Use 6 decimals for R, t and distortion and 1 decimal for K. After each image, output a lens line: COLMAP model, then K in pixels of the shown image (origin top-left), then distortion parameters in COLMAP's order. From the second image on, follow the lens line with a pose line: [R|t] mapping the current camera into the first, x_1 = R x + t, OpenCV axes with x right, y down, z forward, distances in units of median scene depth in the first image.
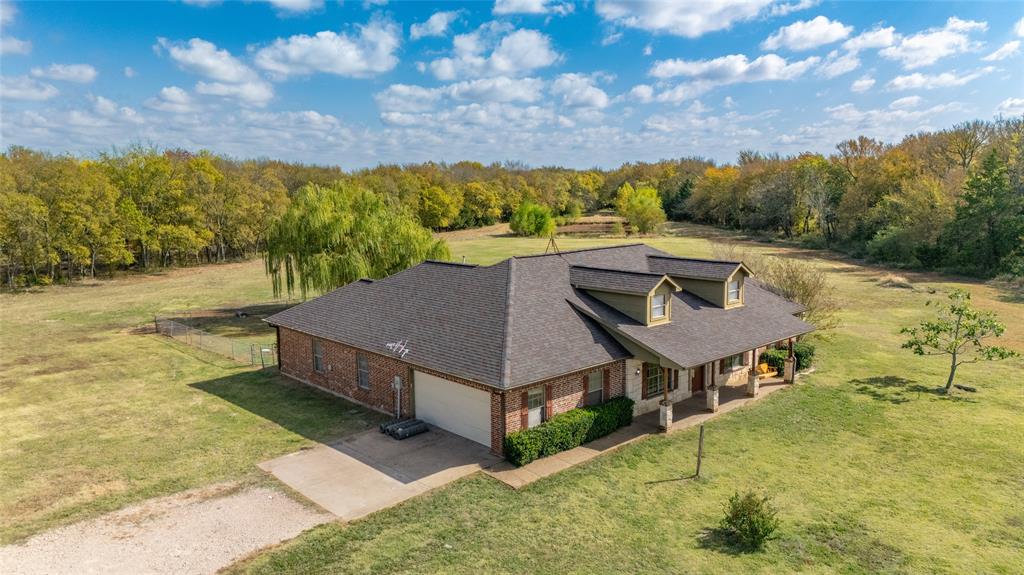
lens RADIAL K [[749.0, 0, 517.9], [0, 749.0, 284.7], [0, 0, 1]] dist [0.038521, -0.011890]
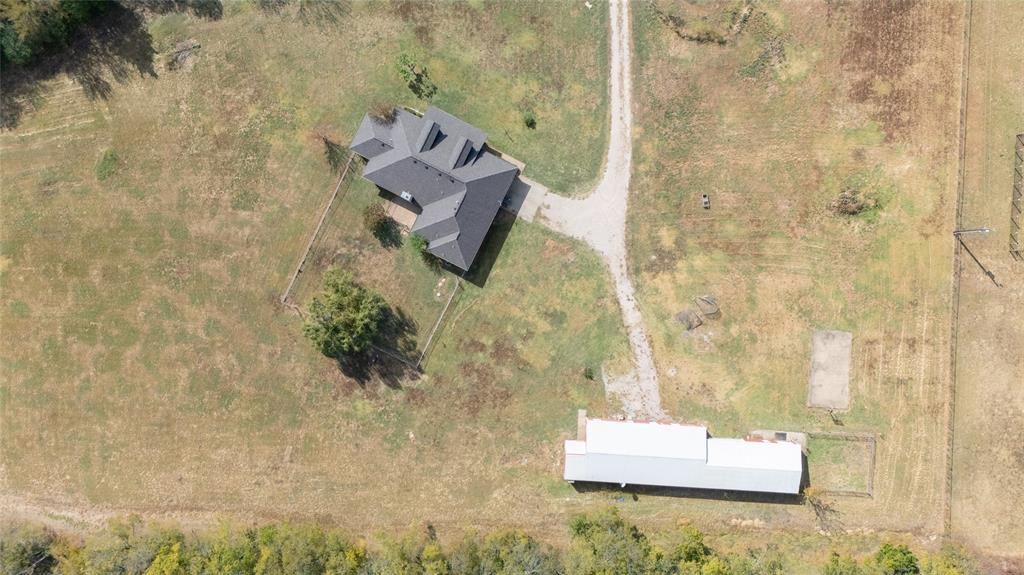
lens RADIAL K [[749.0, 0, 511.2], [0, 749.0, 286.5], [0, 0, 1]] dist [0.038521, -0.011890]
pose [[-0.351280, -0.936265, 0.003345, -0.253734], [0.144160, -0.050557, 0.988262, -1.610033], [-0.925106, 0.347639, 0.152732, 0.202067]]
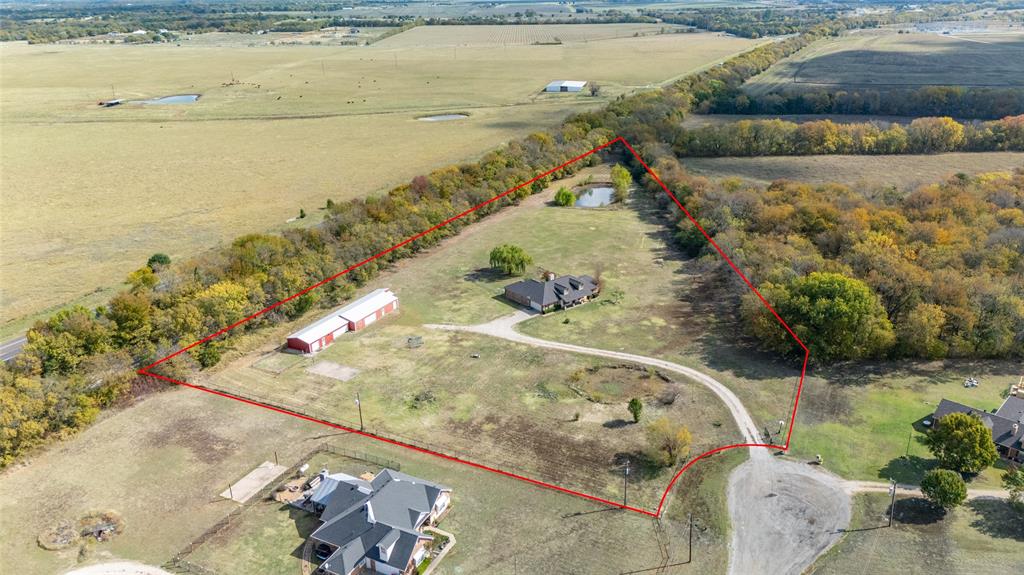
lens RADIAL K [[749.0, 0, 519.2], [0, 749.0, 284.9], [0, 0, 1]] dist [0.038521, -0.011890]
pose [[0.996813, 0.028818, -0.074387, 0.115391], [-0.010656, 0.972216, 0.233844, -0.707429], [0.079059, -0.232306, 0.969424, -2.458657]]
